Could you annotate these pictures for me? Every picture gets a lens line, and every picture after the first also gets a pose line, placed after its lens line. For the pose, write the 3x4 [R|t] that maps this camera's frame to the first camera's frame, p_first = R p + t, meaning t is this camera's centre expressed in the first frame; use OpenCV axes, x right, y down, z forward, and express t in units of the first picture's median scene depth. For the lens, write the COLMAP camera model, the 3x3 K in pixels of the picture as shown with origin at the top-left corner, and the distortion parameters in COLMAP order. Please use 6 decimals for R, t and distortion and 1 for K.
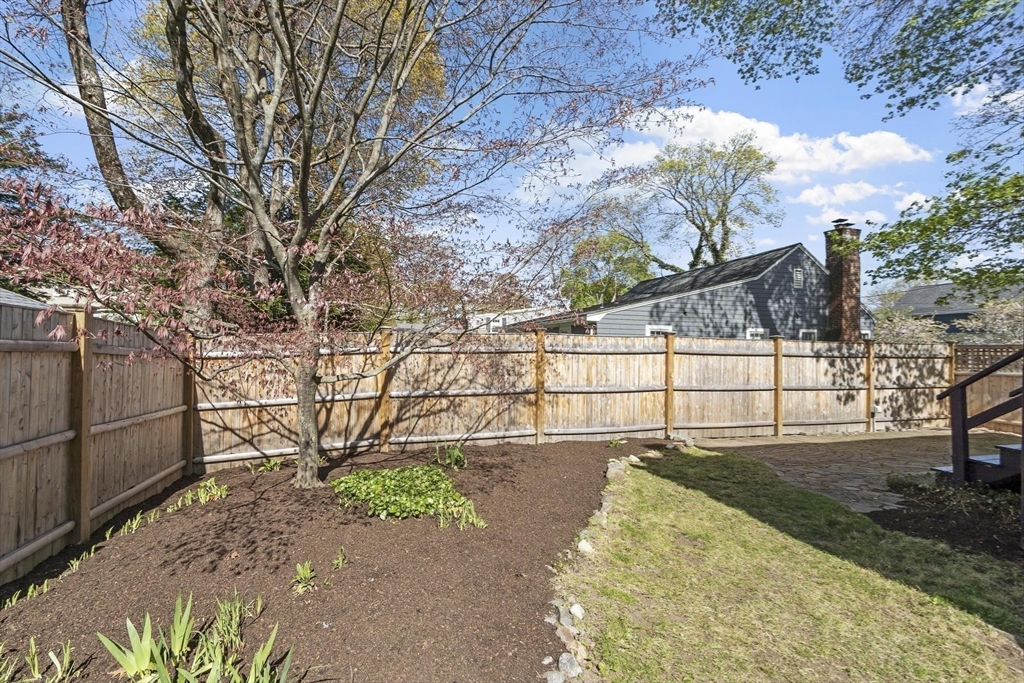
lens RADIAL K [[452.2, 0, 489.8], [0, 452.2, 346.5], [0, 0, 1]] dist [0.003296, 0.000293]
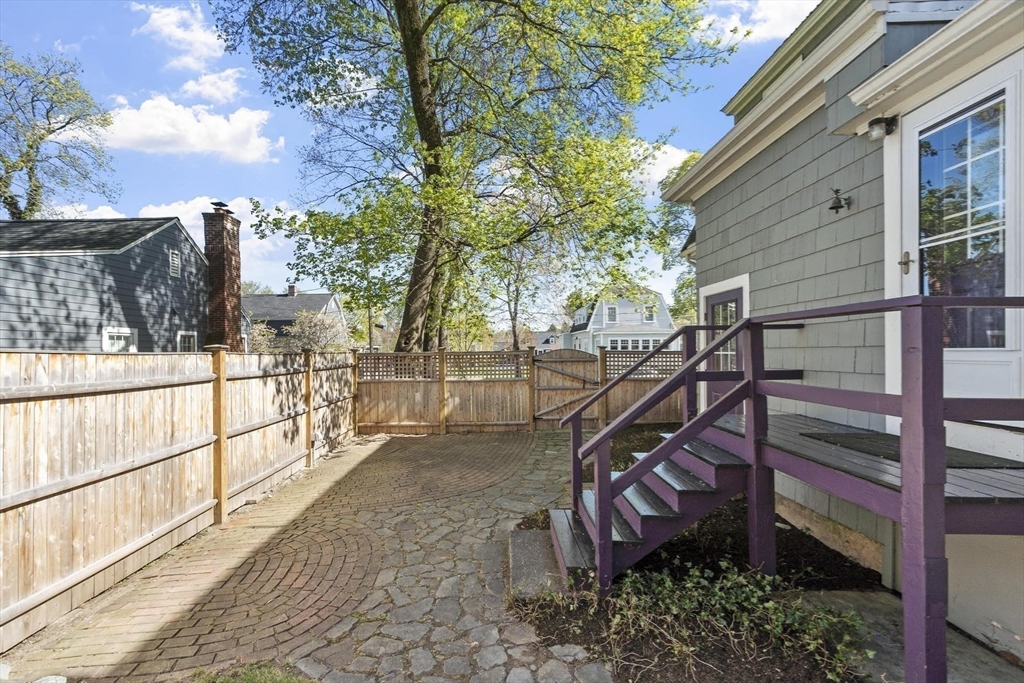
lens RADIAL K [[452.2, 0, 489.8], [0, 452.2, 346.5], [0, 0, 1]] dist [0.003296, 0.000293]
pose [[0.284134, -0.004953, 0.958772, 0.109016], [0.003851, 0.999984, 0.004024, -0.013469], [-0.958777, 0.002549, 0.284149, 0.295832]]
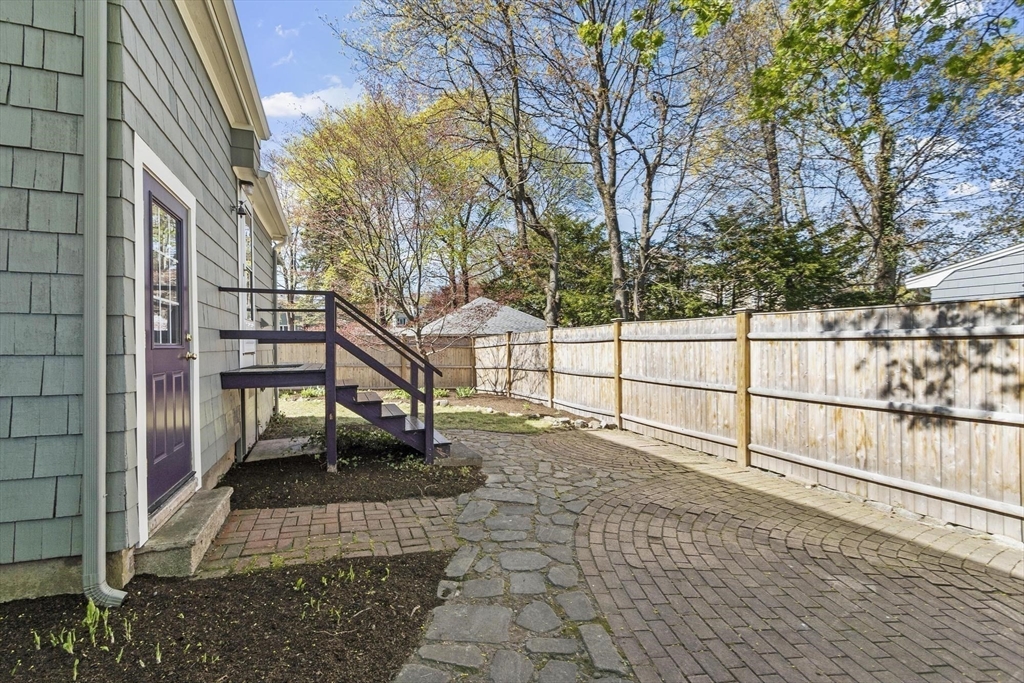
lens RADIAL K [[452.2, 0, 489.8], [0, 452.2, 346.5], [0, 0, 1]] dist [0.003296, 0.000293]
pose [[0.057884, -0.013815, -0.998228, 0.719860], [0.016910, 0.999774, -0.012856, 0.018404], [0.998180, -0.016136, 0.058104, 0.349576]]
